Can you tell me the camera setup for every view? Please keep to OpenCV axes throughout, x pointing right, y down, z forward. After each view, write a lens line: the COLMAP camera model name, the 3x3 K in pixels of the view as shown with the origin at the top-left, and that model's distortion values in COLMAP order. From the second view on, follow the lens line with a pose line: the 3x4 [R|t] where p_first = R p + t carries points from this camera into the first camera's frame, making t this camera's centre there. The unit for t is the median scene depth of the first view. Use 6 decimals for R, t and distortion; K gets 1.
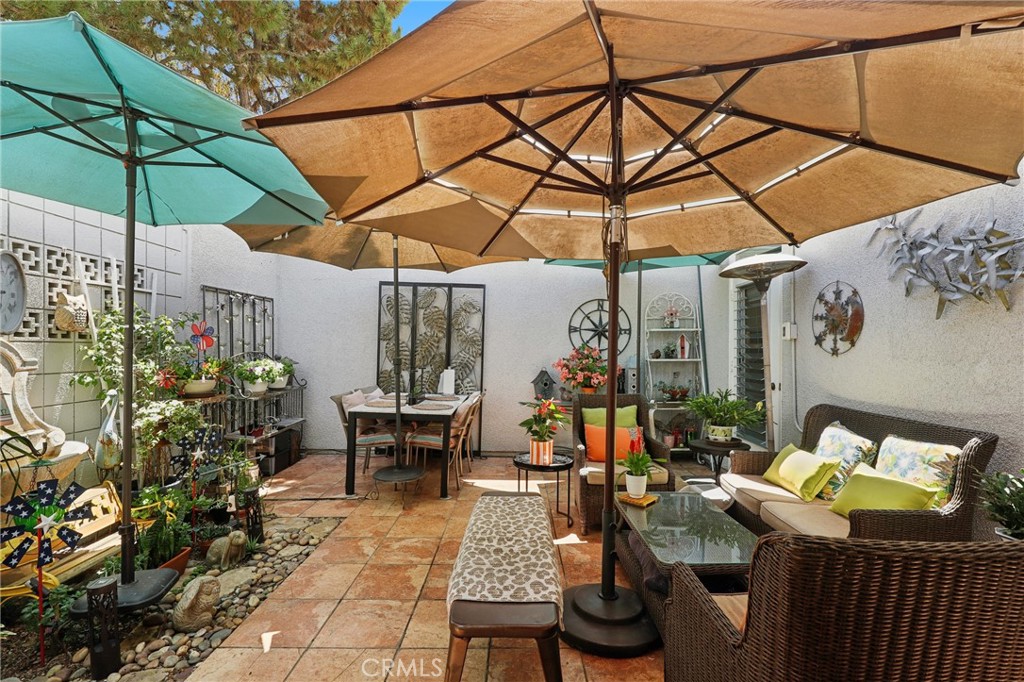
lens RADIAL K [[465.6, 0, 525.2], [0, 465.6, 347.6], [0, 0, 1]] dist [0.004668, -0.000155]
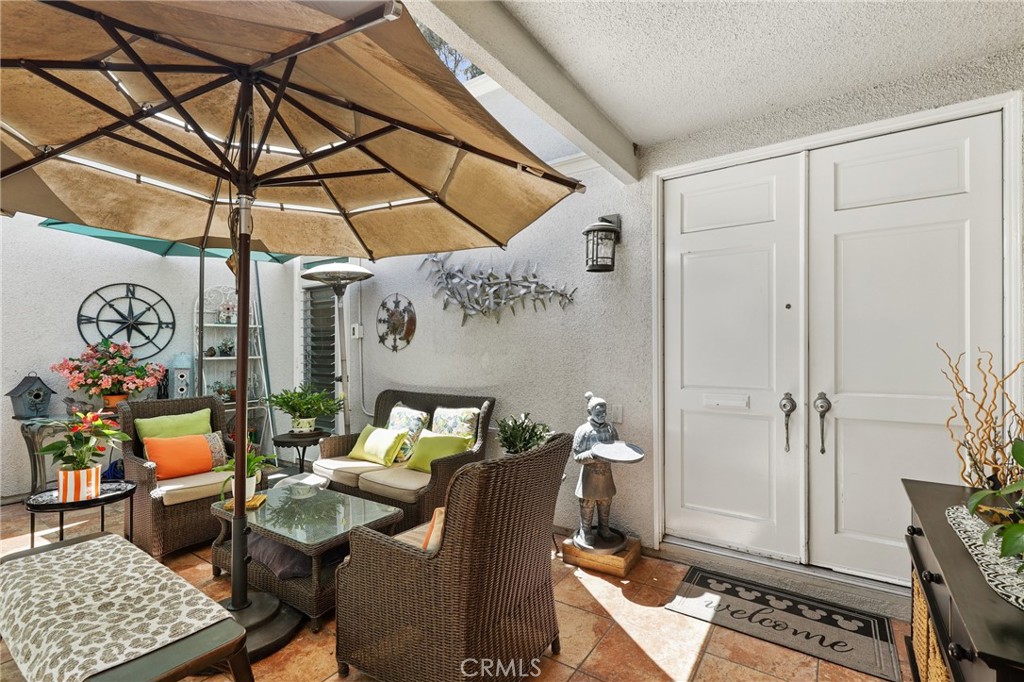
lens RADIAL K [[465.6, 0, 512.4], [0, 465.6, 344.5], [0, 0, 1]] dist [0.004668, -0.000155]
pose [[0.572407, 0.004986, 0.819954, -0.239762], [-0.003186, 0.999987, -0.003856, 0.002870], [-0.819963, -0.000405, 0.572416, 0.003173]]
